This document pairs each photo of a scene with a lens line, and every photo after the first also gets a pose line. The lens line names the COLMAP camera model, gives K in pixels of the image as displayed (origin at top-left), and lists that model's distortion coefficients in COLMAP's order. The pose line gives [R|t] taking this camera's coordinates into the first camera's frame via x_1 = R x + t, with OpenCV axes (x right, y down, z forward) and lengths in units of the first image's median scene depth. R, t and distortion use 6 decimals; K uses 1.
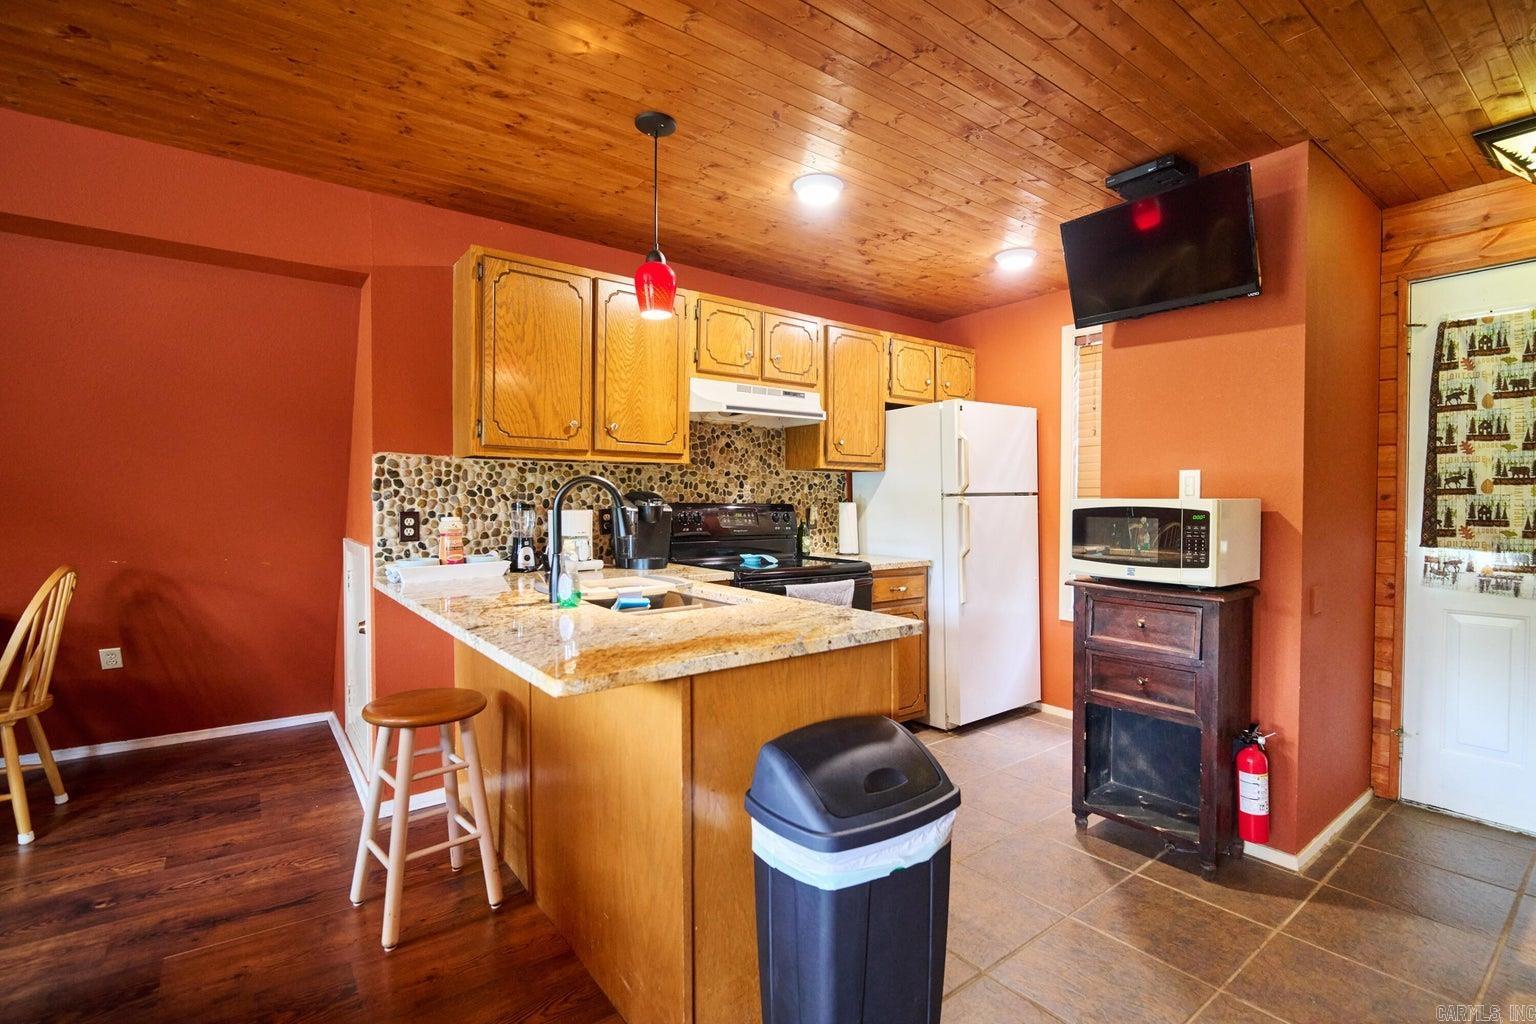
lens RADIAL K [[712.6, 0, 772.9], [0, 712.6, 513.0], [0, 0, 1]] dist [-0.014782, 0.000392]
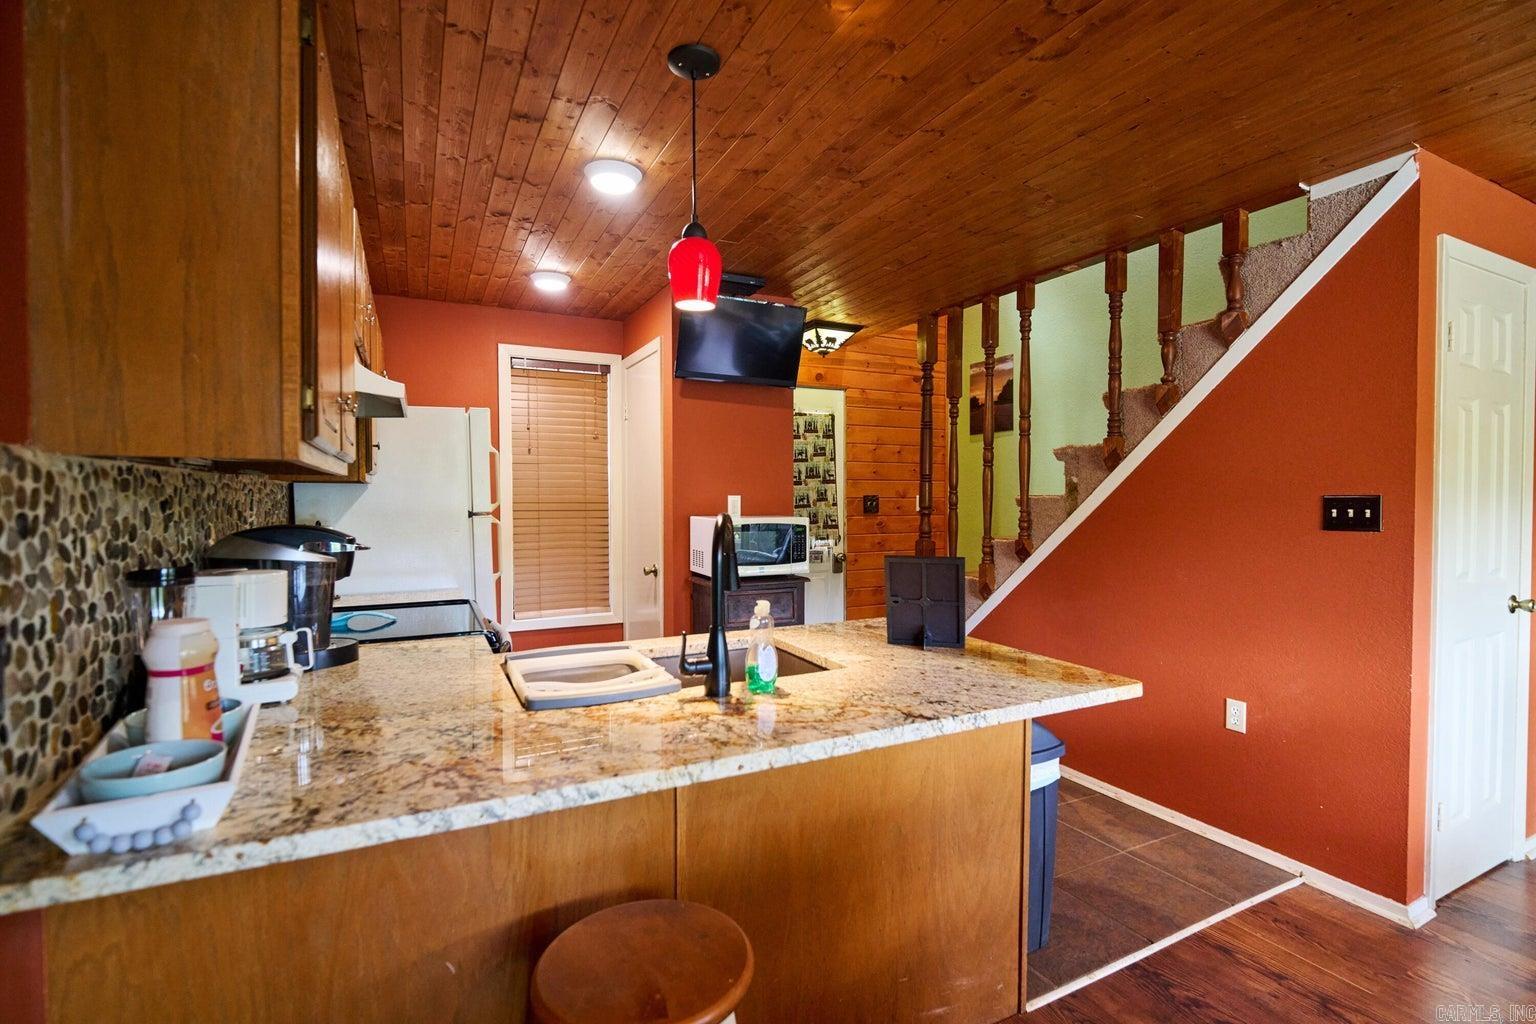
lens RADIAL K [[712.6, 0, 772.9], [0, 712.6, 513.0], [0, 0, 1]] dist [-0.014782, 0.000392]
pose [[0.184812, -0.023376, 0.982496, -0.870941], [0.013503, 0.999683, 0.021245, -0.052594], [-0.982681, 0.009341, 0.185069, 0.738367]]
